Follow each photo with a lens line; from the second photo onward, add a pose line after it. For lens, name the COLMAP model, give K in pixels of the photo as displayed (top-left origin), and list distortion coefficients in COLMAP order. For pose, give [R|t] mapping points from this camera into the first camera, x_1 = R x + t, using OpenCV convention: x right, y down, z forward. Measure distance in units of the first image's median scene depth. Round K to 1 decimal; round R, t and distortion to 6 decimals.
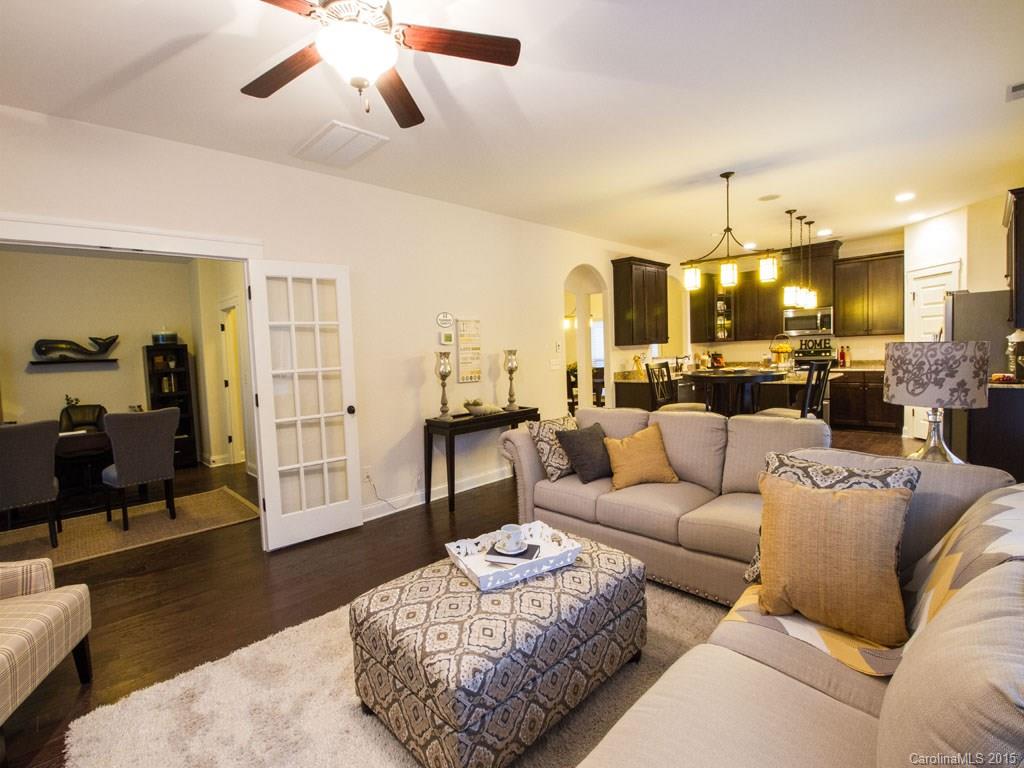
lens RADIAL K [[475.3, 0, 513.3], [0, 475.3, 366.9], [0, 0, 1]] dist [0.005394, -0.014924]
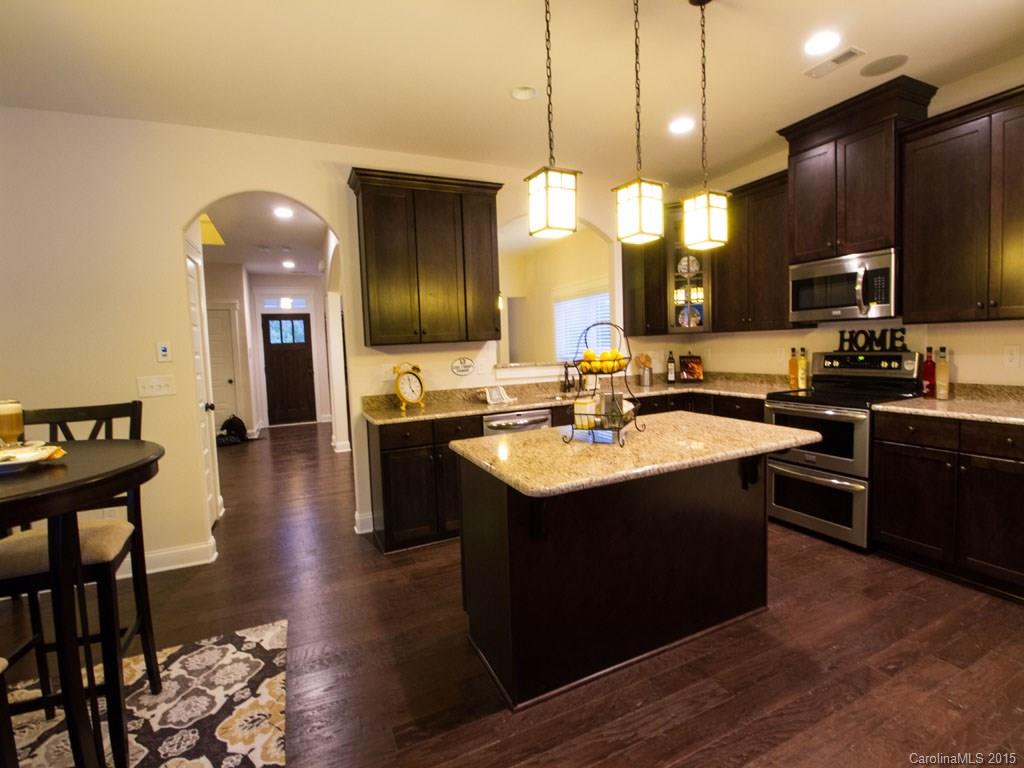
lens RADIAL K [[470.0, 0, 511.6], [0, 470.0, 374.0], [0, 0, 1]] dist [0.001869, 0.000597]
pose [[0.942503, 0.024075, -0.333331, 0.478824], [-0.009292, 0.998904, 0.045871, -0.034499], [0.334070, -0.040136, 0.941693, 0.486027]]
